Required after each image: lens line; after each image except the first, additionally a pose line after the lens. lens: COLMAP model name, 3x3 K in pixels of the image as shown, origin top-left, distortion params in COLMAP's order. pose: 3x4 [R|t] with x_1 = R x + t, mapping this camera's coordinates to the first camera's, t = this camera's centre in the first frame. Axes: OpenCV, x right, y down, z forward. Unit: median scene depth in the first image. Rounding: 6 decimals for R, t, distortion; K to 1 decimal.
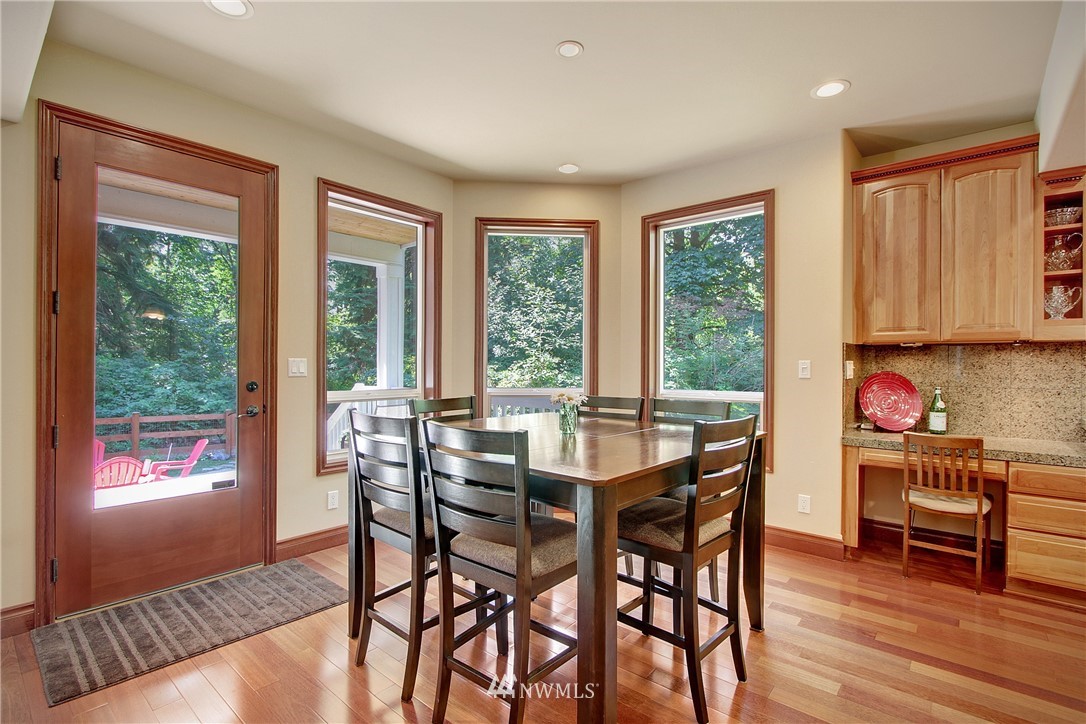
lens RADIAL K [[506.3, 0, 543.0], [0, 506.3, 362.0], [0, 0, 1]] dist [-0.024074, 0.000903]
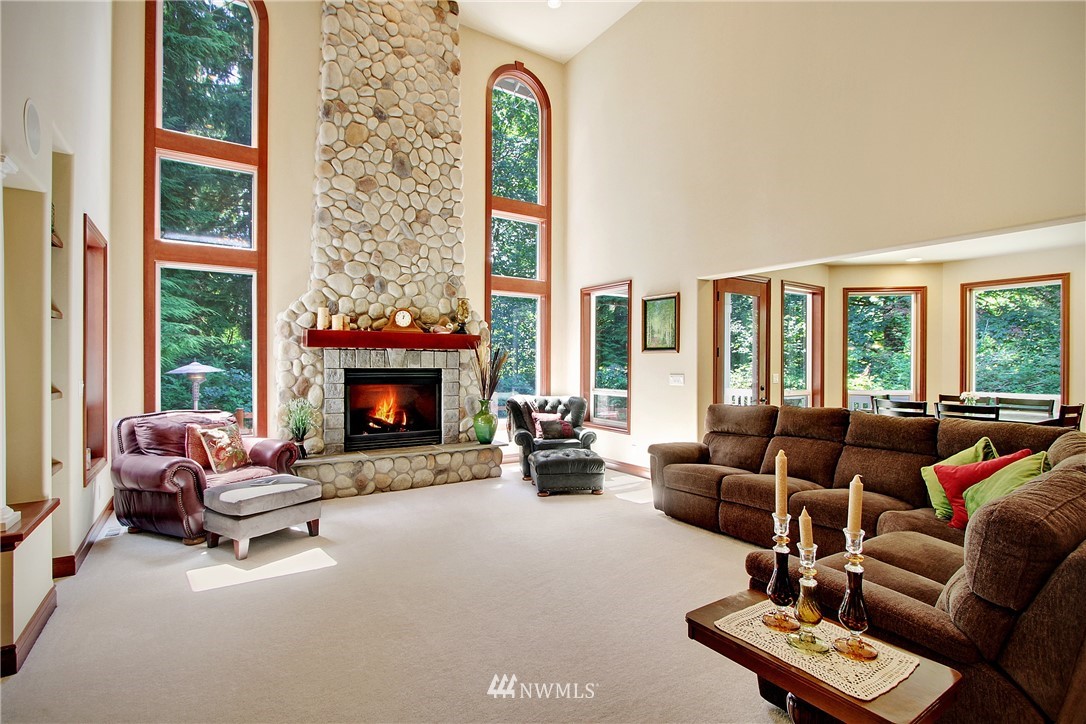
lens RADIAL K [[506.3, 0, 543.0], [0, 506.3, 362.0], [0, 0, 1]] dist [-0.024074, 0.000903]
pose [[0.956614, -0.000446, -0.291357, -0.853209], [0.000856, 0.999999, 0.001280, -0.063516], [0.291356, -0.001474, 0.956613, -1.242286]]
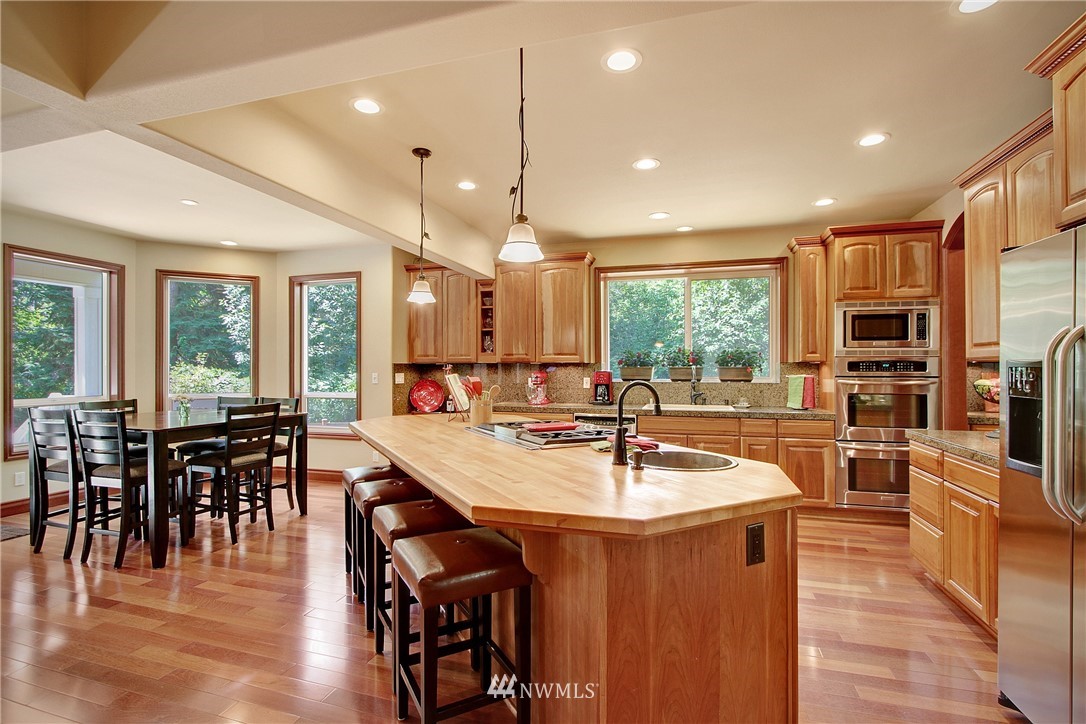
lens RADIAL K [[494.9, 0, 540.2], [0, 494.9, 366.5], [0, 0, 1]] dist [-0.020414, 0.000980]
pose [[0.914610, -0.004673, 0.404311, 0.400803], [0.003837, 0.999988, 0.002879, -0.032999], [-0.404320, -0.001082, 0.914617, -0.893483]]
